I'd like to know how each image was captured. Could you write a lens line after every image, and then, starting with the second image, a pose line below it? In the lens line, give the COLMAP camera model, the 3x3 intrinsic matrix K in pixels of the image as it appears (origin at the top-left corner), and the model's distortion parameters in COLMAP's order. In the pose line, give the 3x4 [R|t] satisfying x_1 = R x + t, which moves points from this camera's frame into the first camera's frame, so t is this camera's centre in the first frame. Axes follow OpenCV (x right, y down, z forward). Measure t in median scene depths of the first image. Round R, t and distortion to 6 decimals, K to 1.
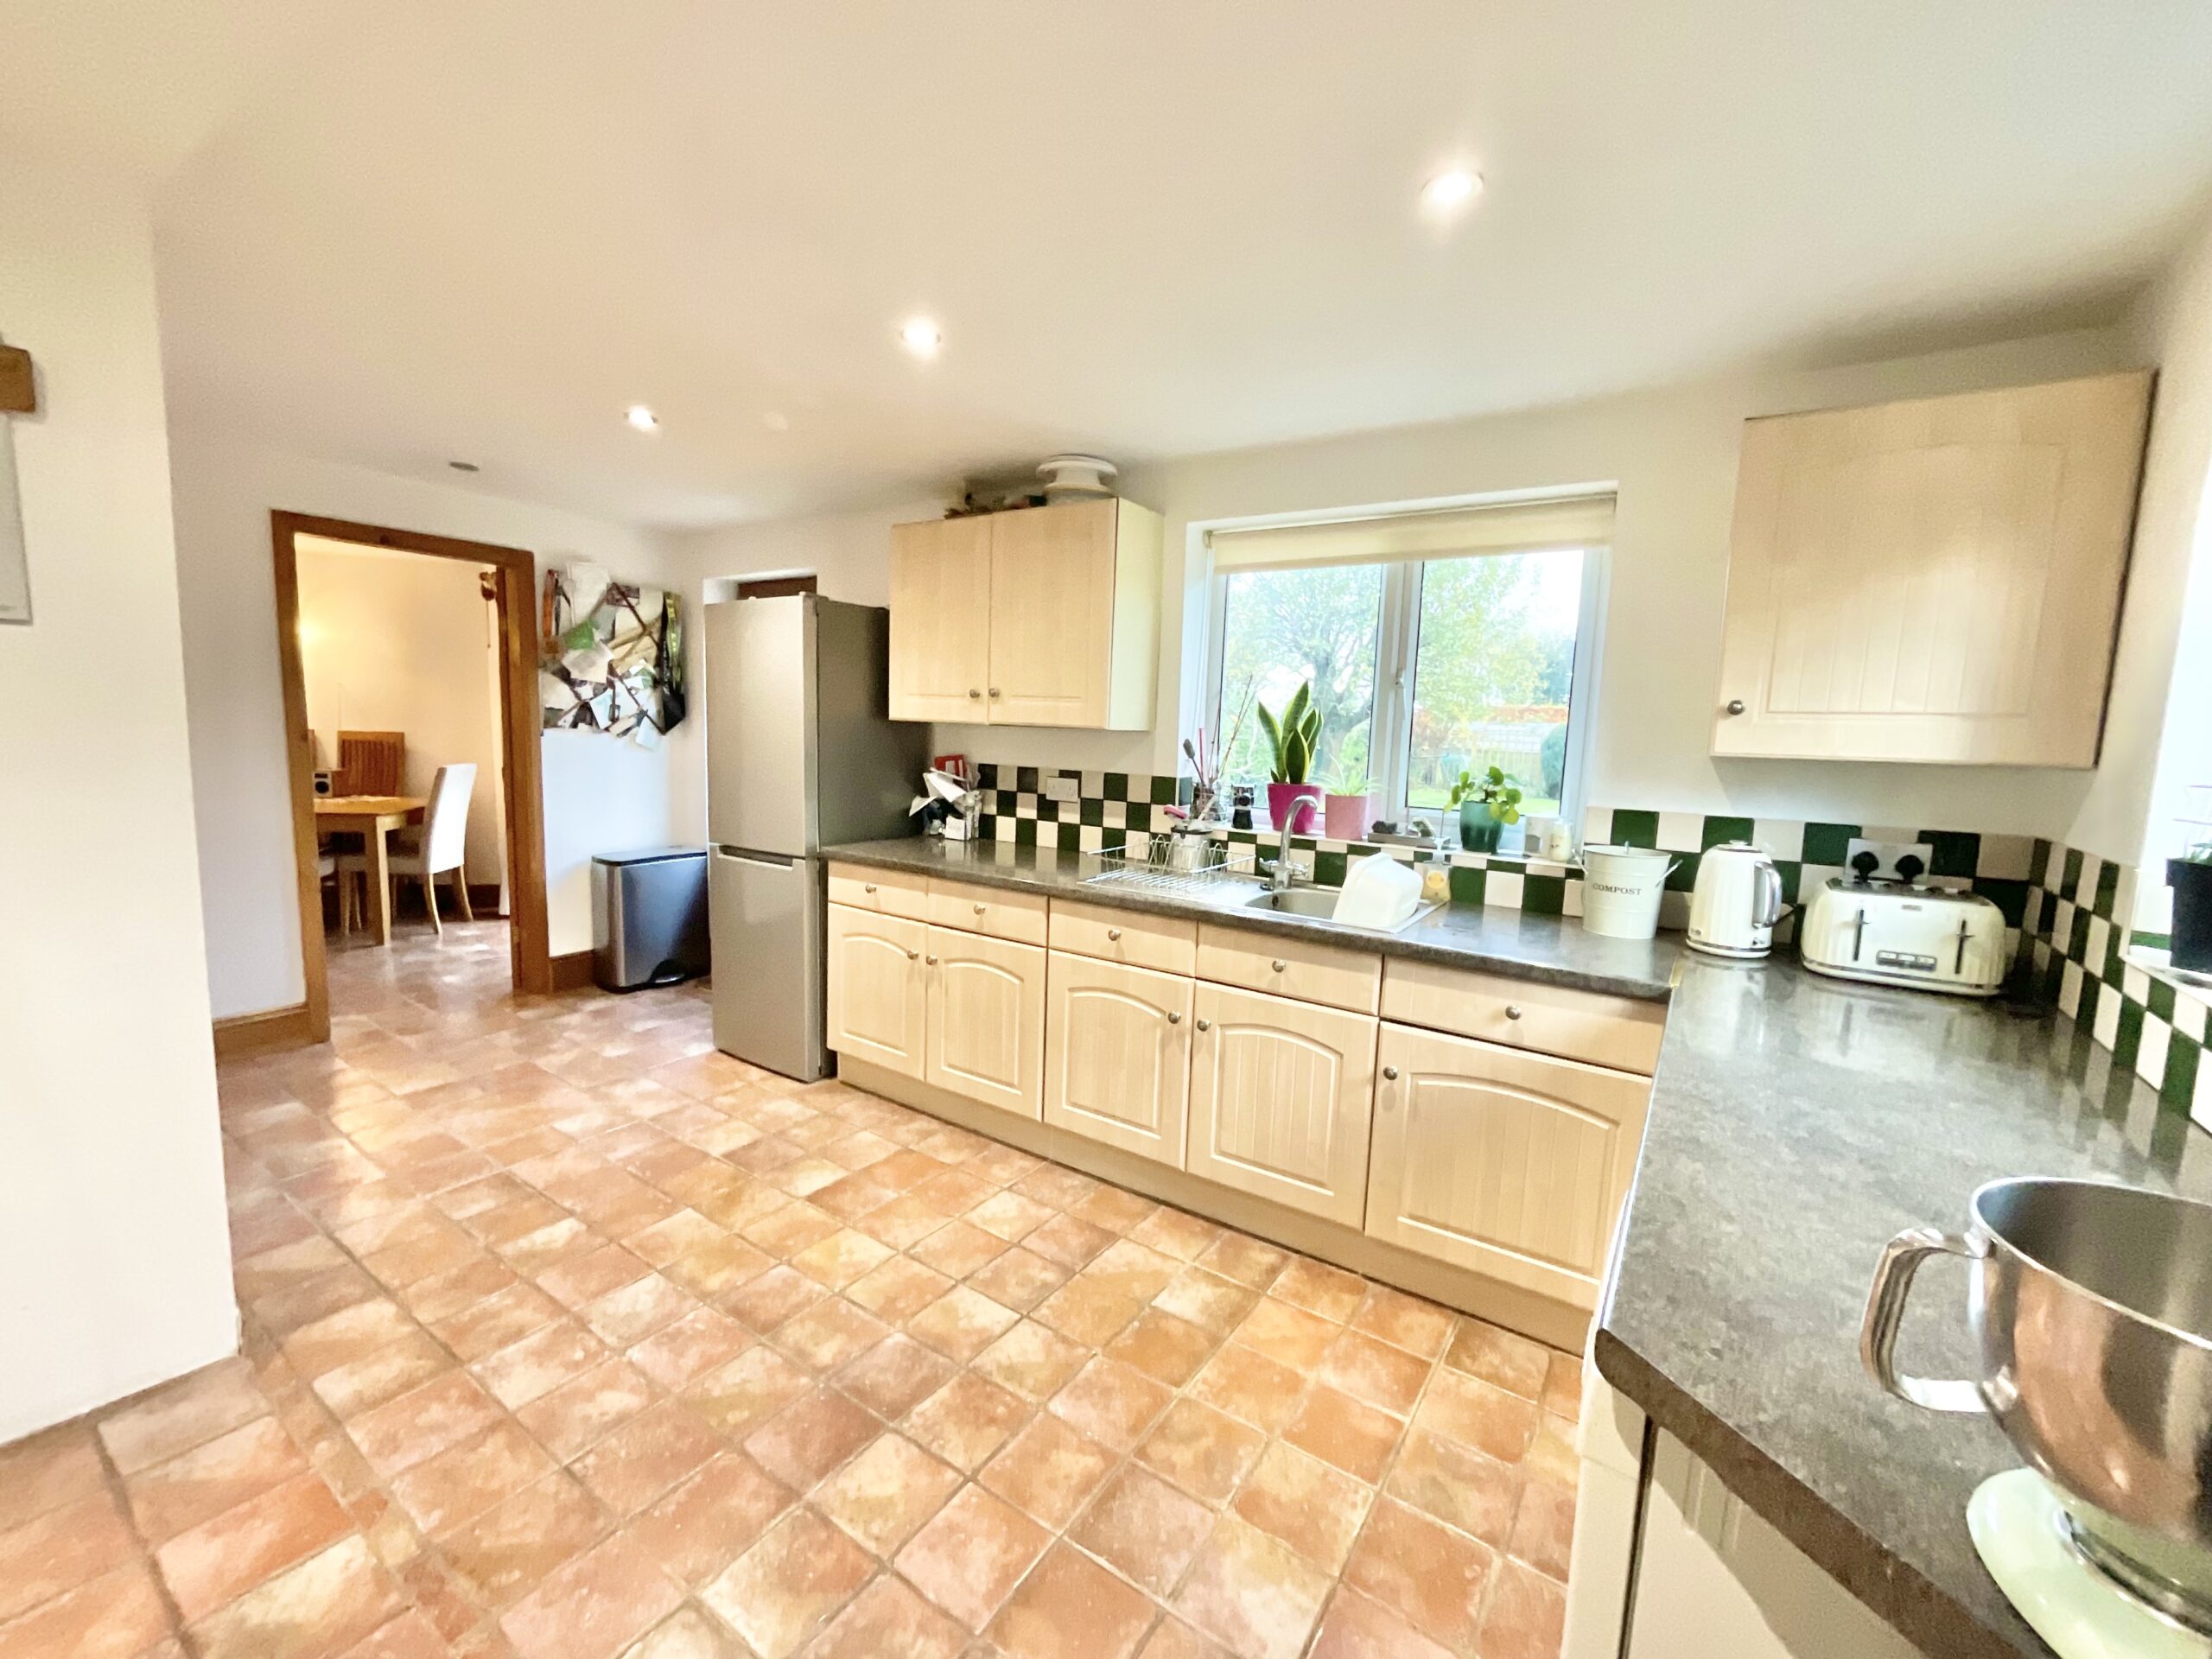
lens RADIAL K [[901.1, 0, 1106.0], [0, 901.1, 829.5], [0, 0, 1]] dist [-0.000449, -0.000017]
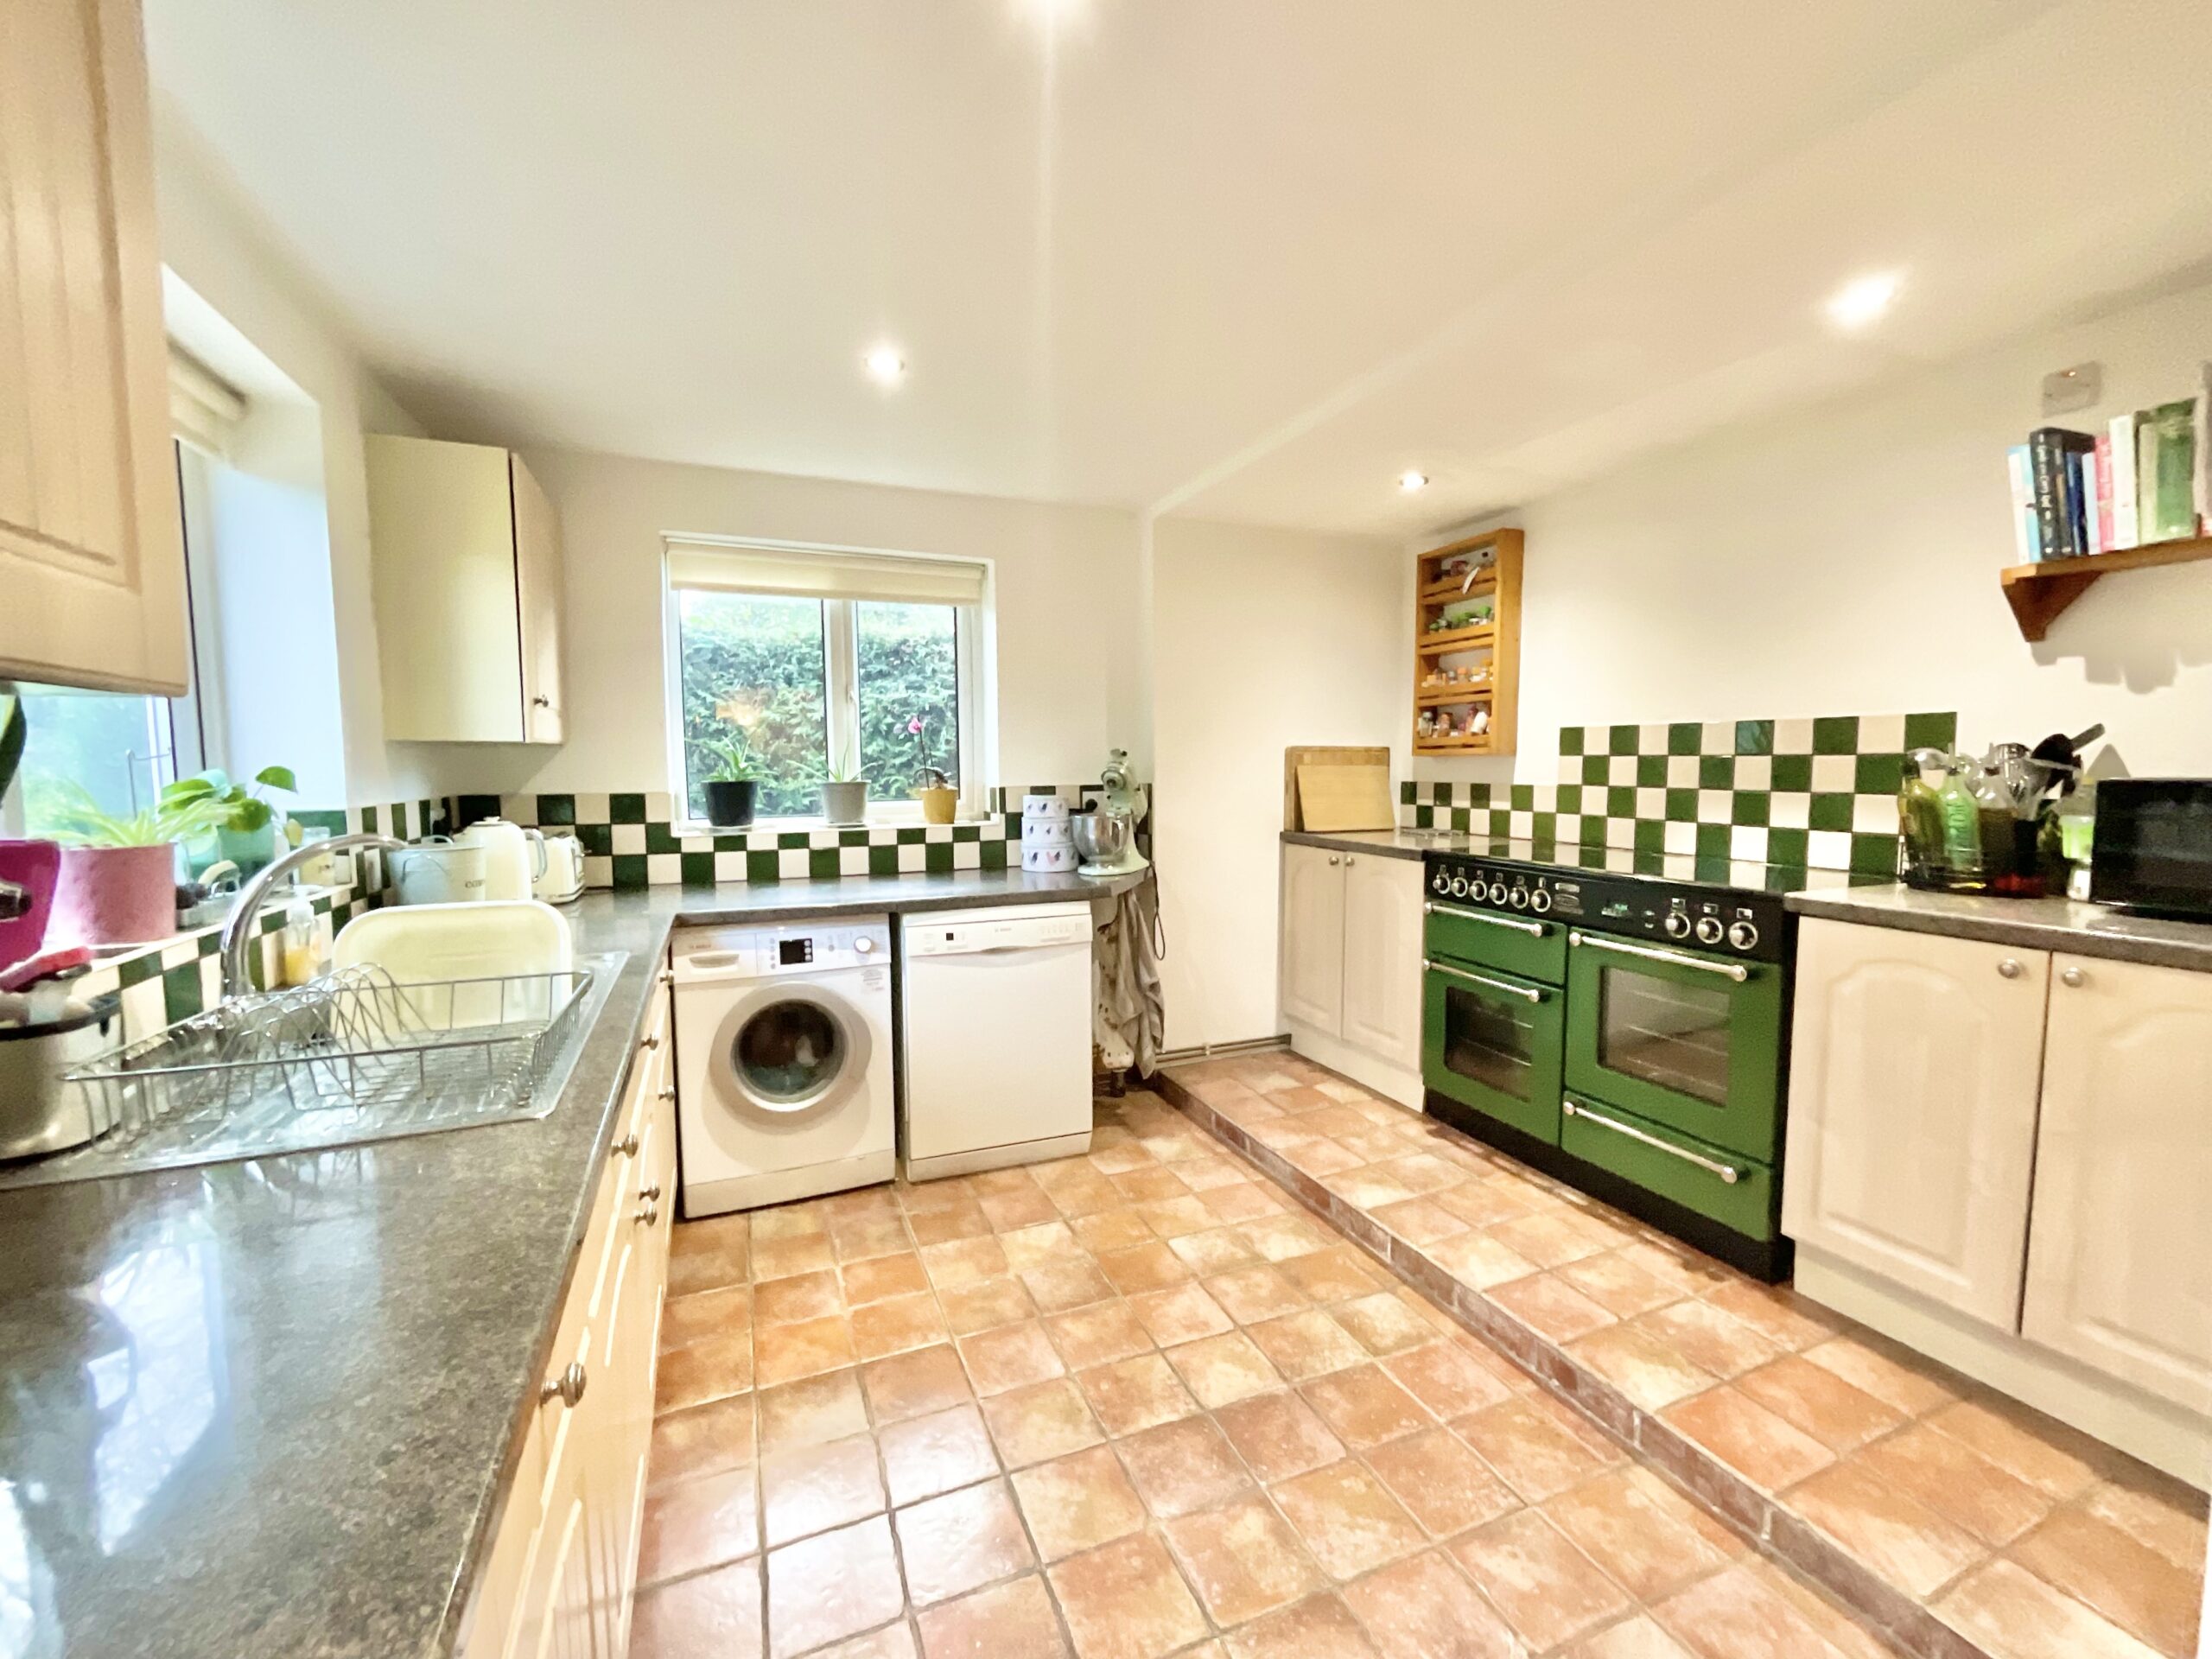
lens RADIAL K [[901.6, 0, 1106.0], [0, 901.6, 829.5], [0, 0, 1]] dist [-0.011128, 0.000115]
pose [[-0.835462, -0.072186, 0.544786, -0.427490], [0.040578, 0.980526, 0.192152, -0.121103], [-0.548047, 0.182642, -0.816263, 1.163858]]
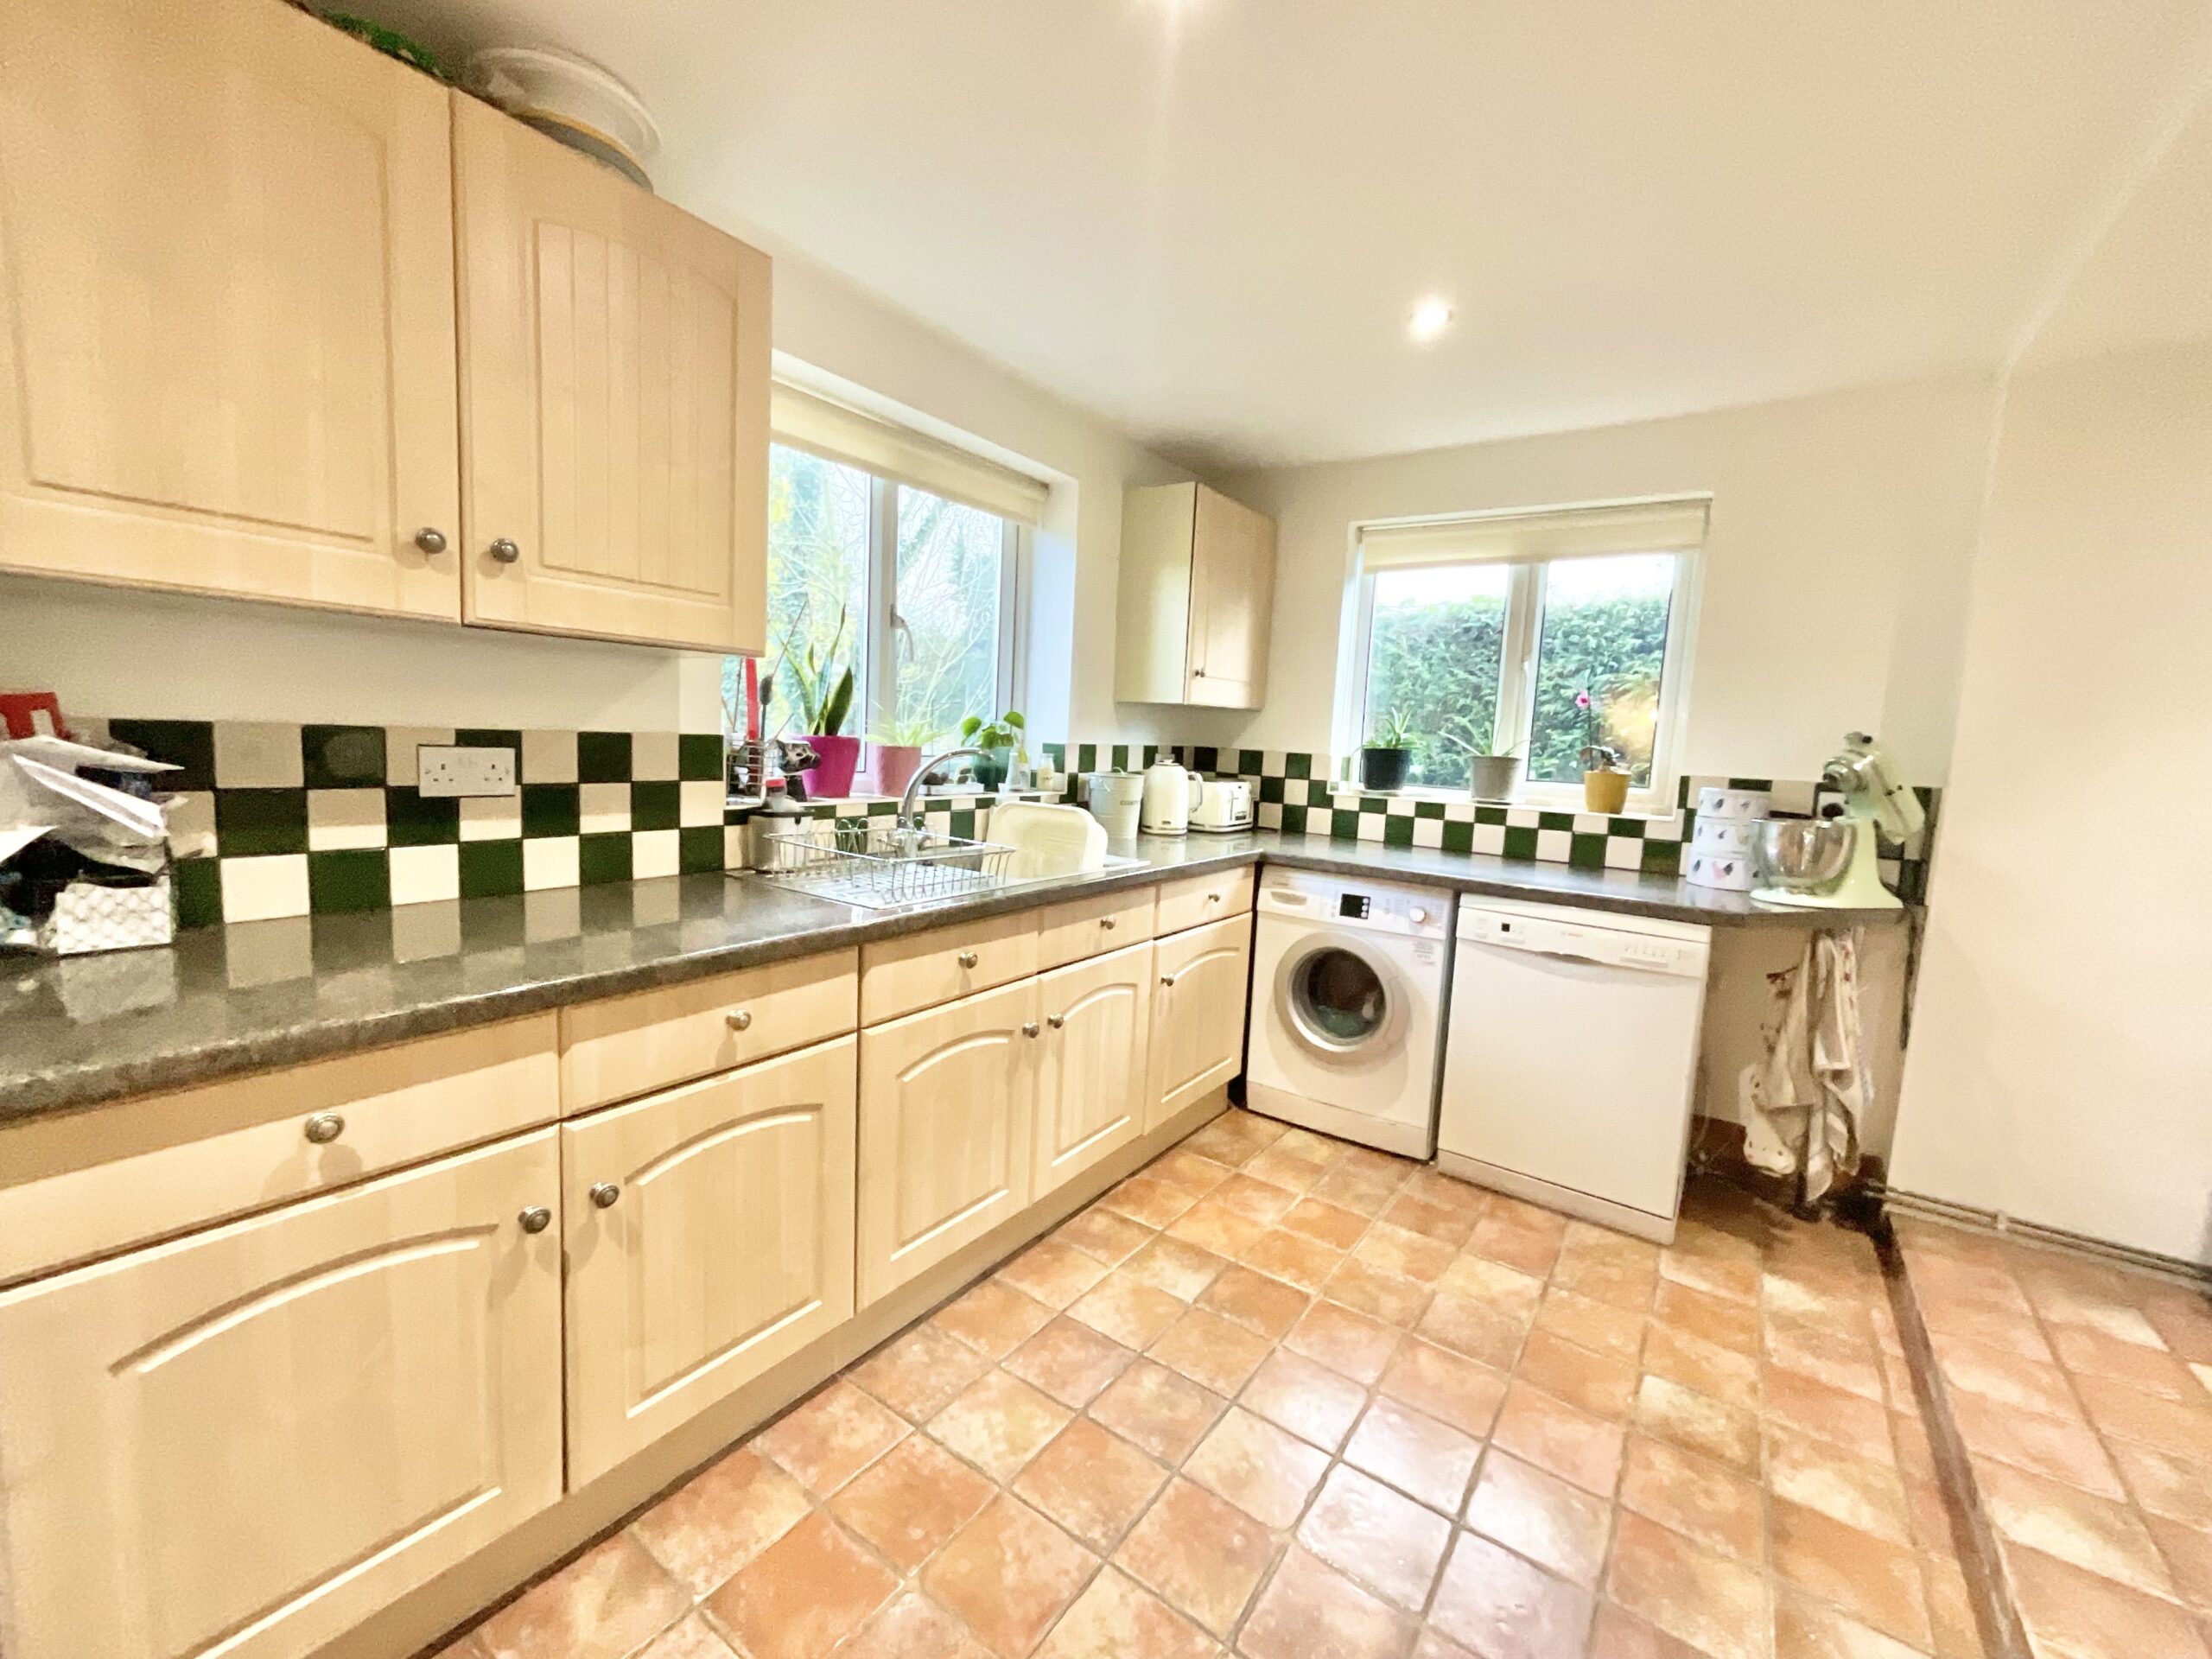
lens RADIAL K [[902.0, 0, 1106.0], [0, 902.0, 829.5], [0, 0, 1]] dist [-0.001860, 0.000171]
pose [[0.024053, -0.144324, 0.989238, -0.644266], [0.070000, 0.987339, 0.142345, -0.073659], [-0.997257, 0.065823, 0.033851, 0.824941]]
